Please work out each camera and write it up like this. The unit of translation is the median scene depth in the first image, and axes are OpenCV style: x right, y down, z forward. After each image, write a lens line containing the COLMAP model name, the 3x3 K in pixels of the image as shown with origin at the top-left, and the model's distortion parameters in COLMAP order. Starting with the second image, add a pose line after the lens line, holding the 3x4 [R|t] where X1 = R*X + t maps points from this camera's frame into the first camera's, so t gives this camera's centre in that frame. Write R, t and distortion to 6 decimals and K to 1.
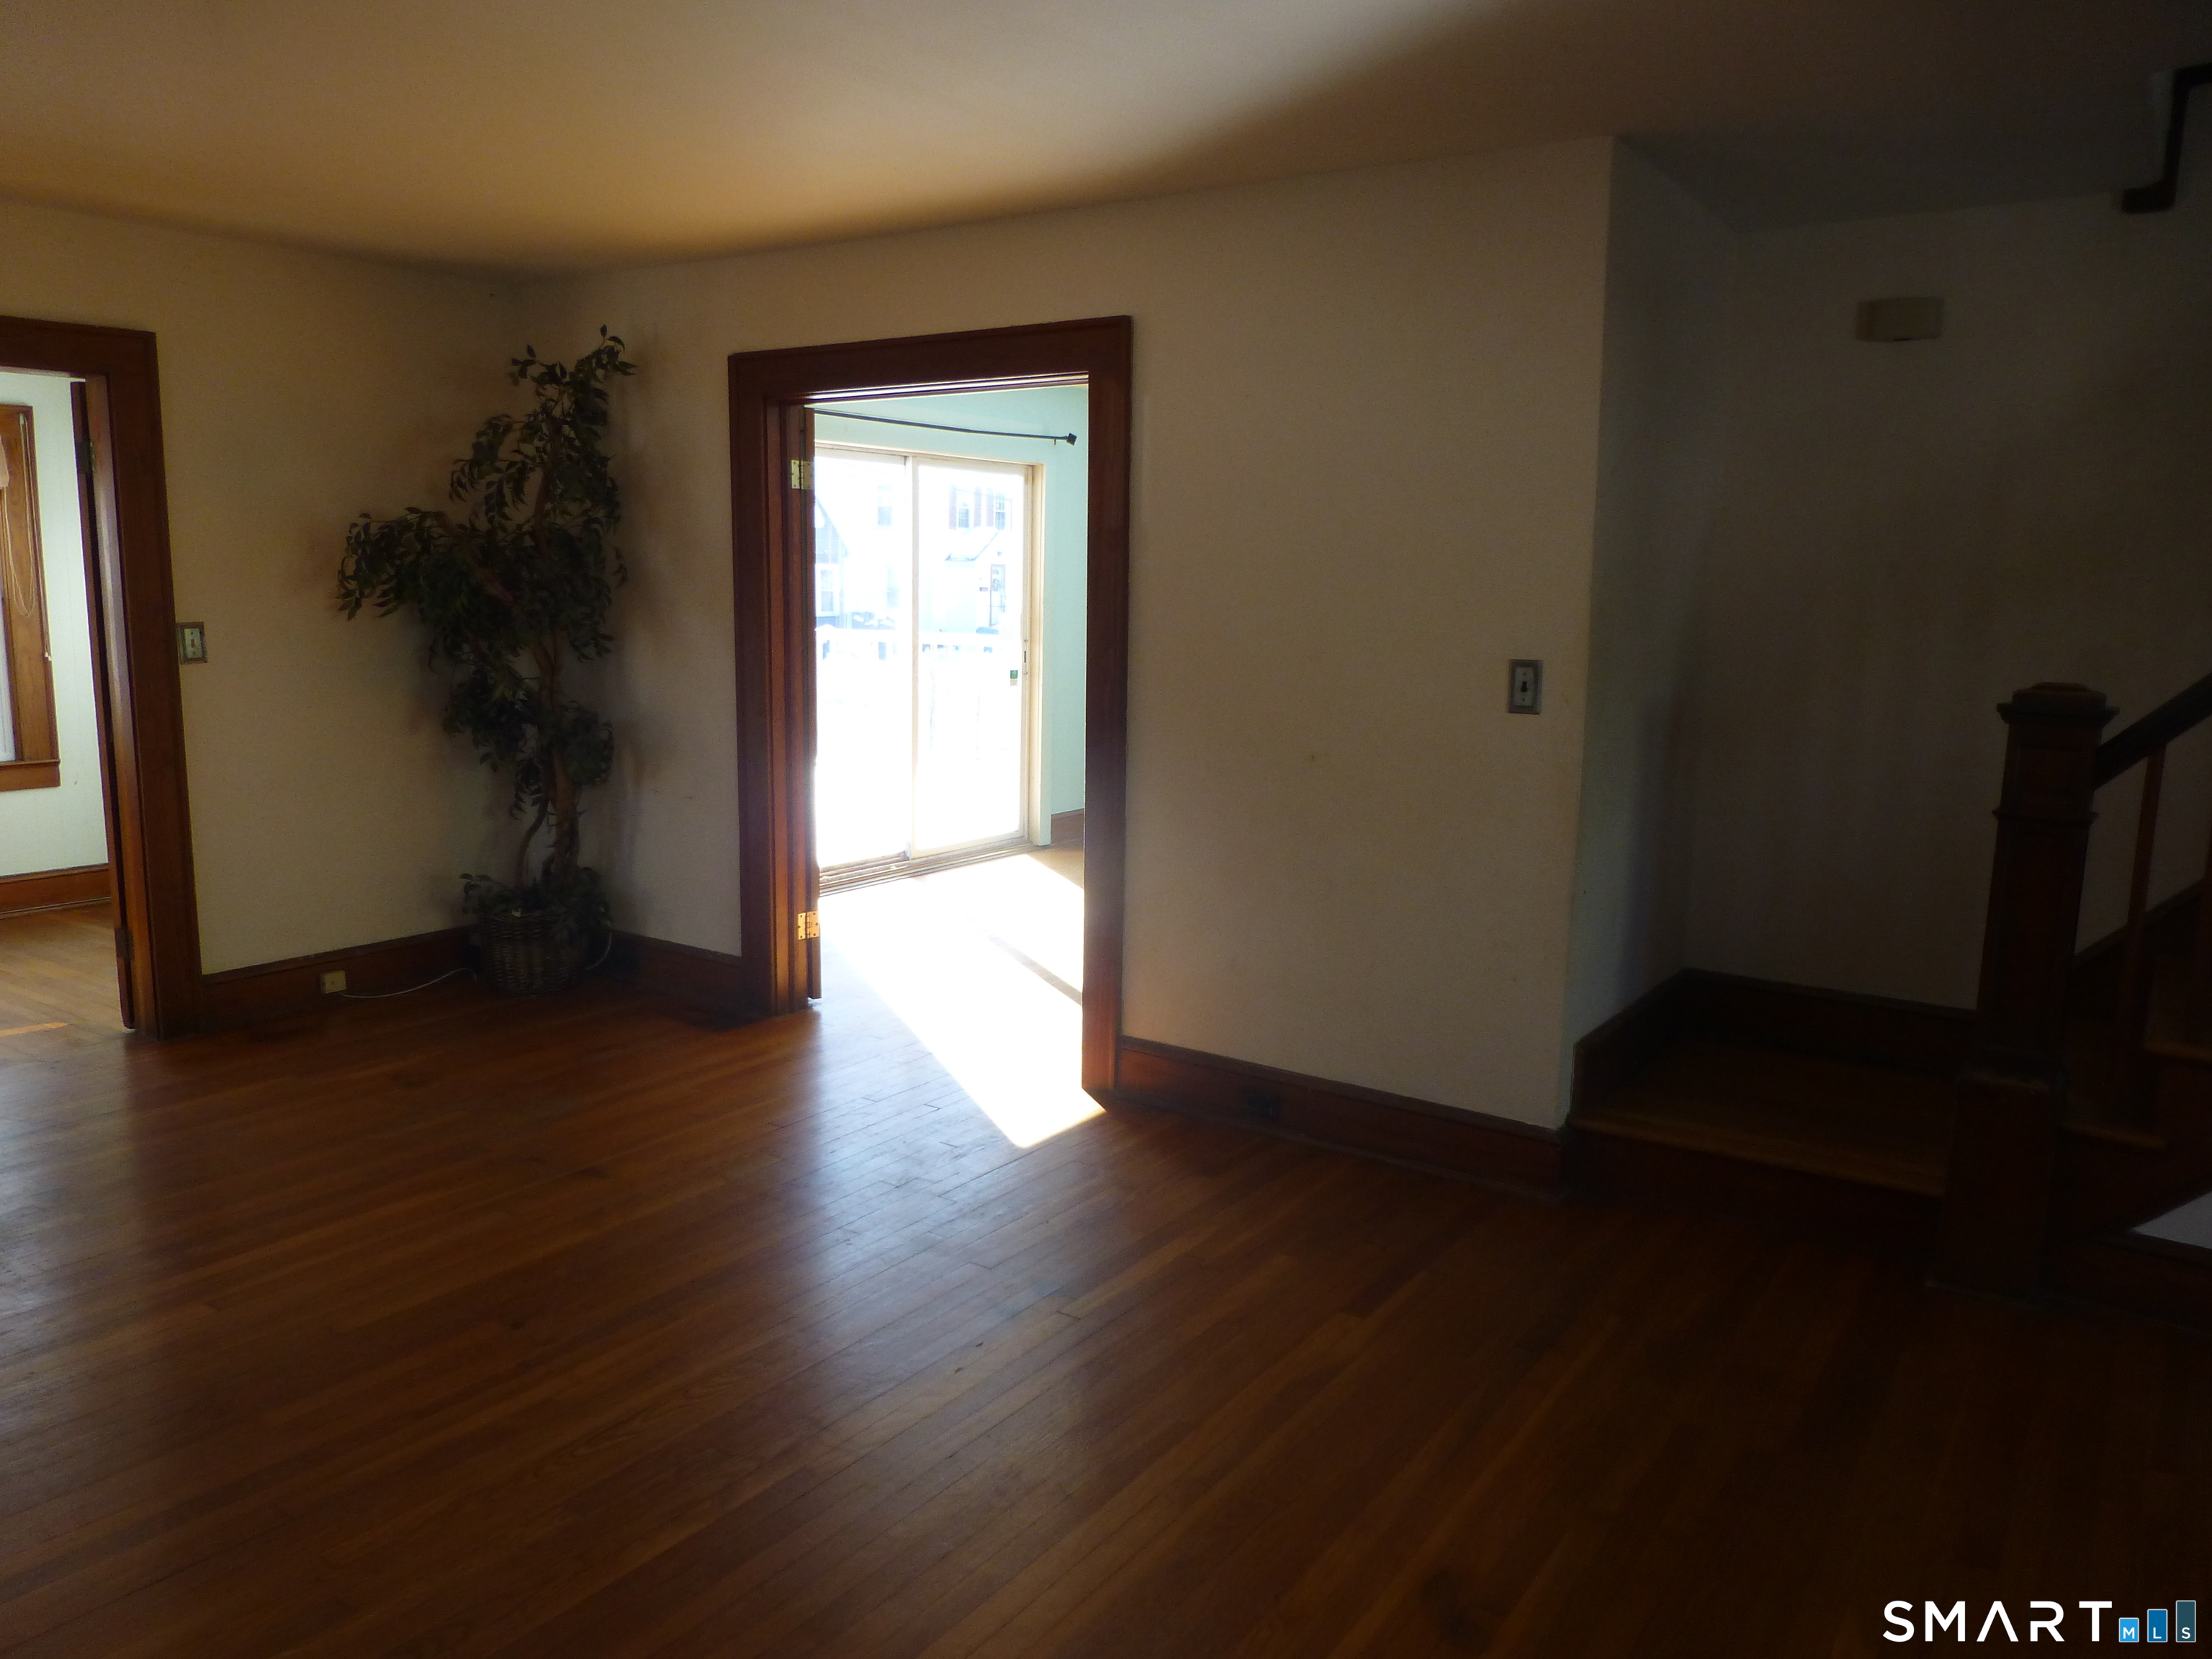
lens RADIAL K [[1600.9, 0, 1106.0], [0, 1600.9, 829.5], [0, 0, 1]] dist [-0.067074, 0.046332]
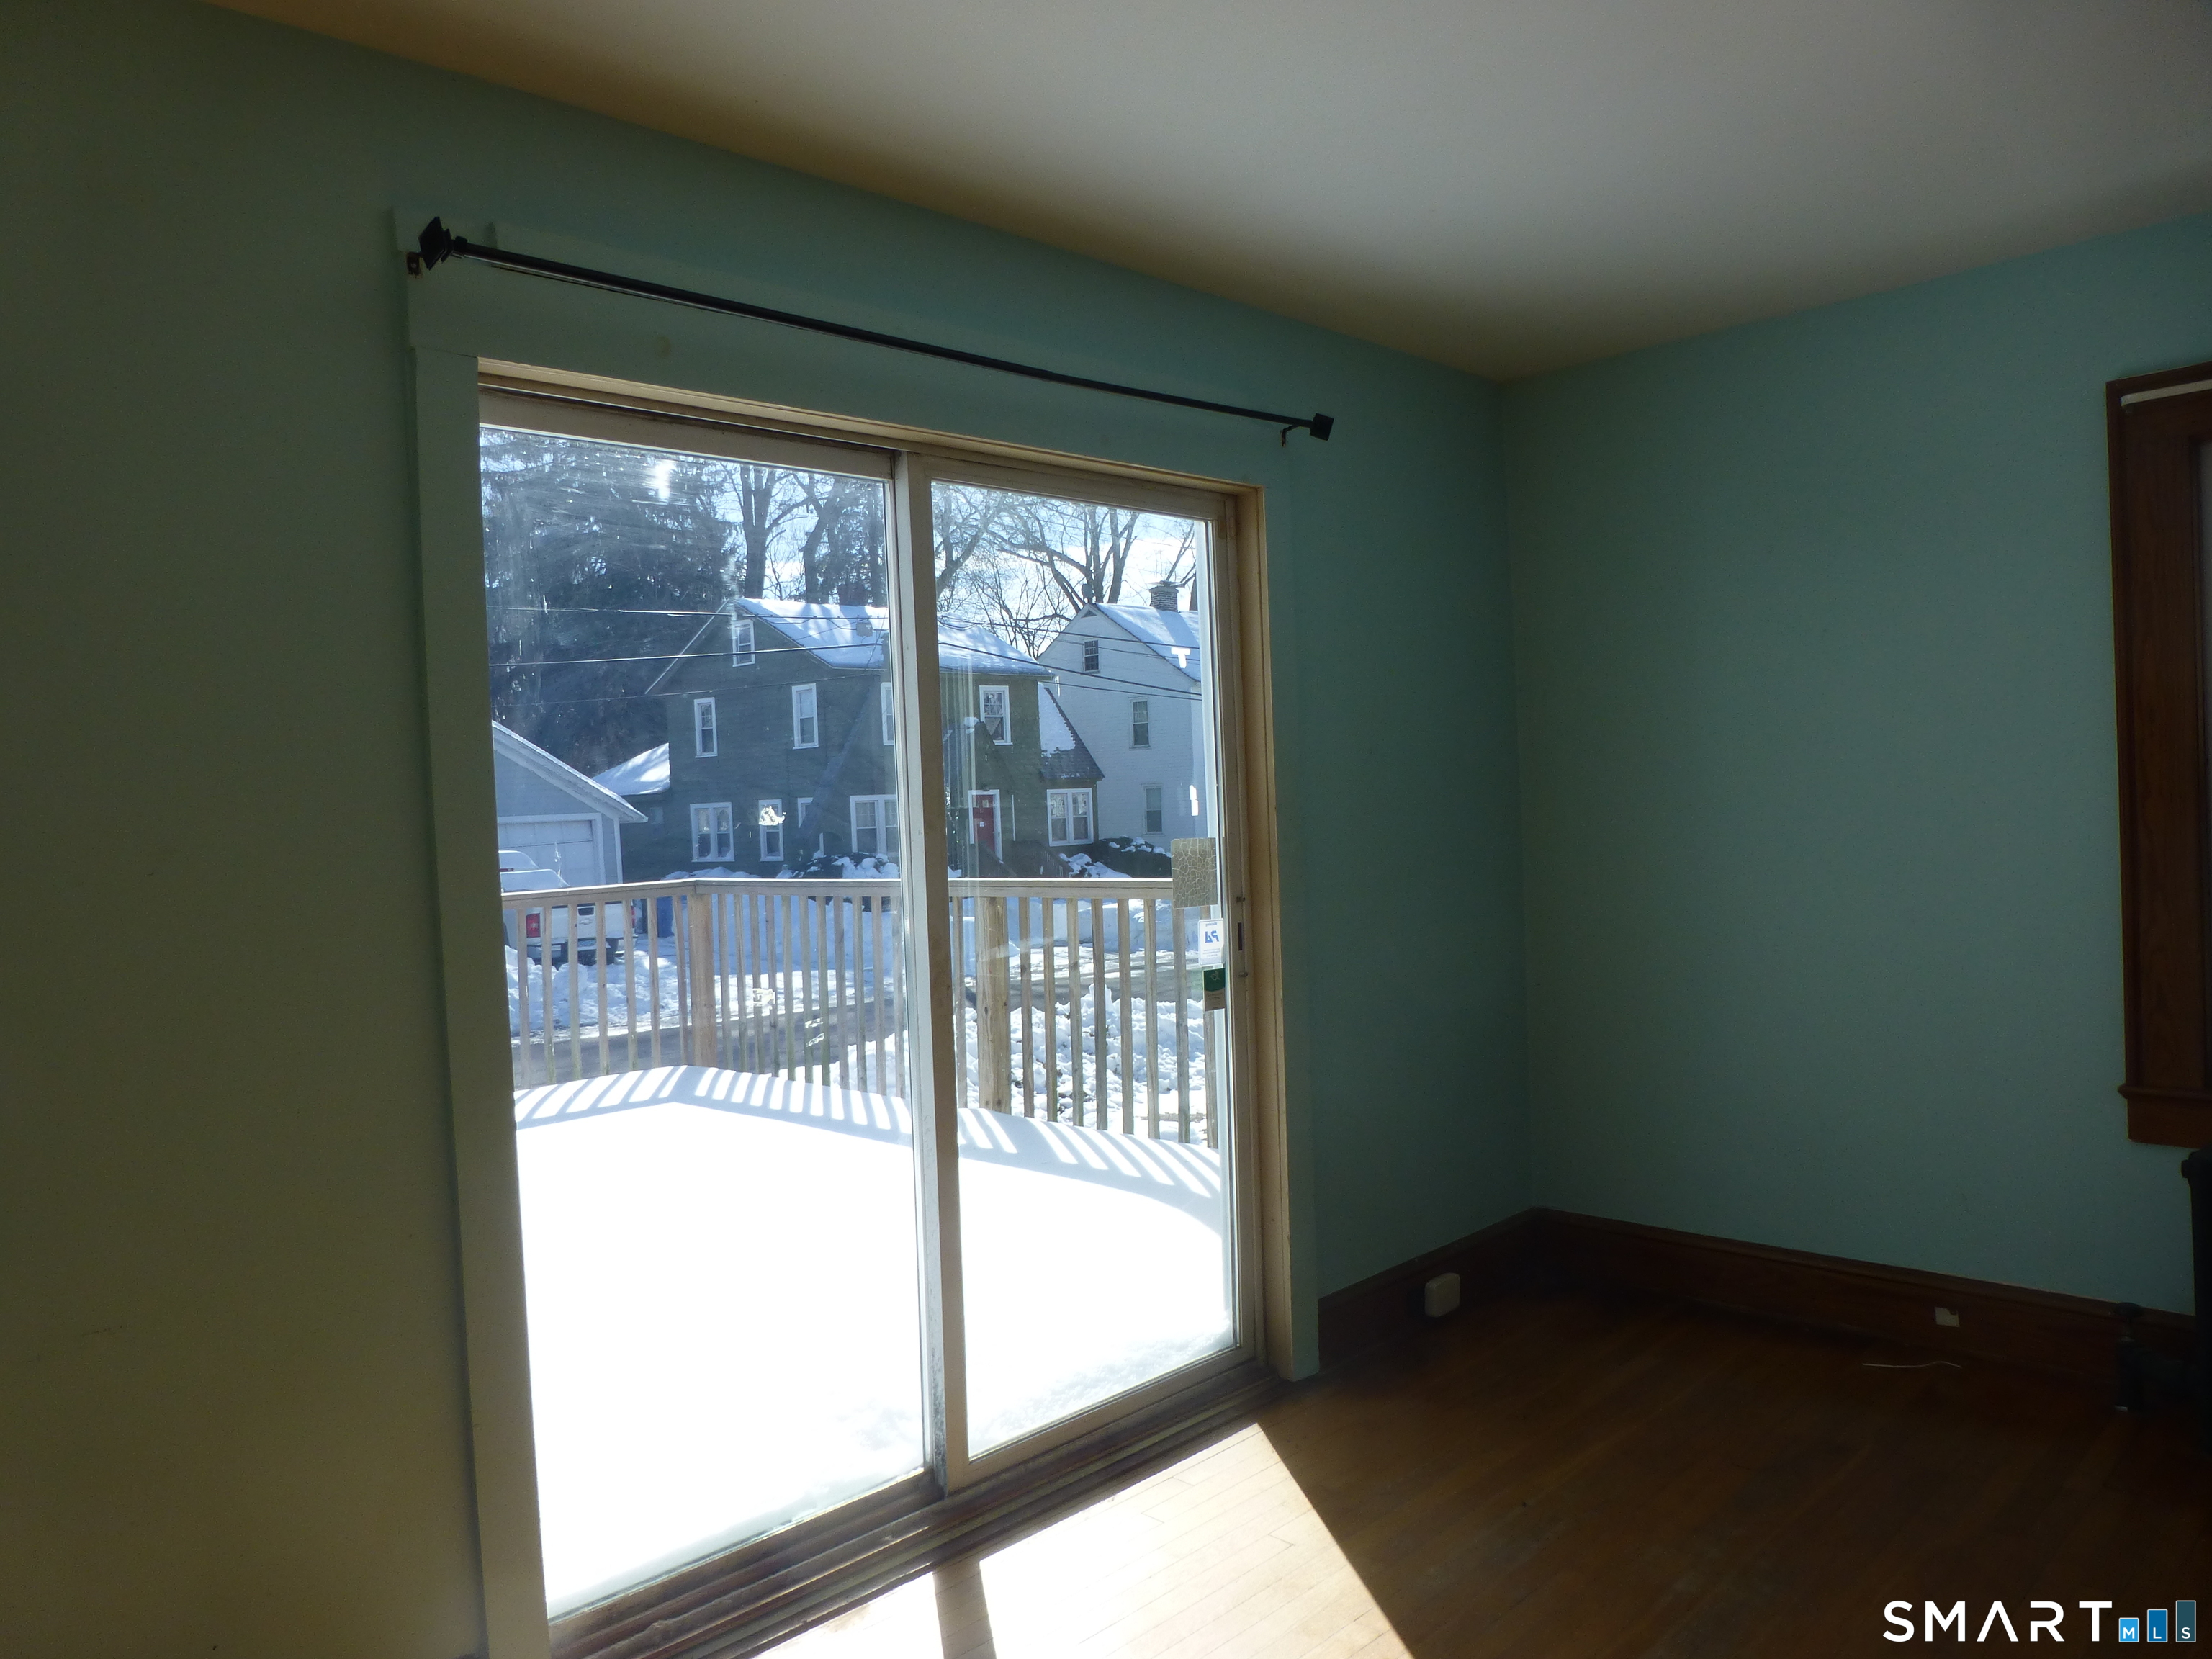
lens RADIAL K [[1600.9, 0, 1106.0], [0, 1600.9, 829.5], [0, 0, 1]] dist [-0.067074, 0.046332]
pose [[0.984573, -0.051071, -0.167354, -0.012735], [0.027811, 0.989973, -0.138493, -0.079030], [0.172749, 0.131702, 0.976121, 0.572979]]
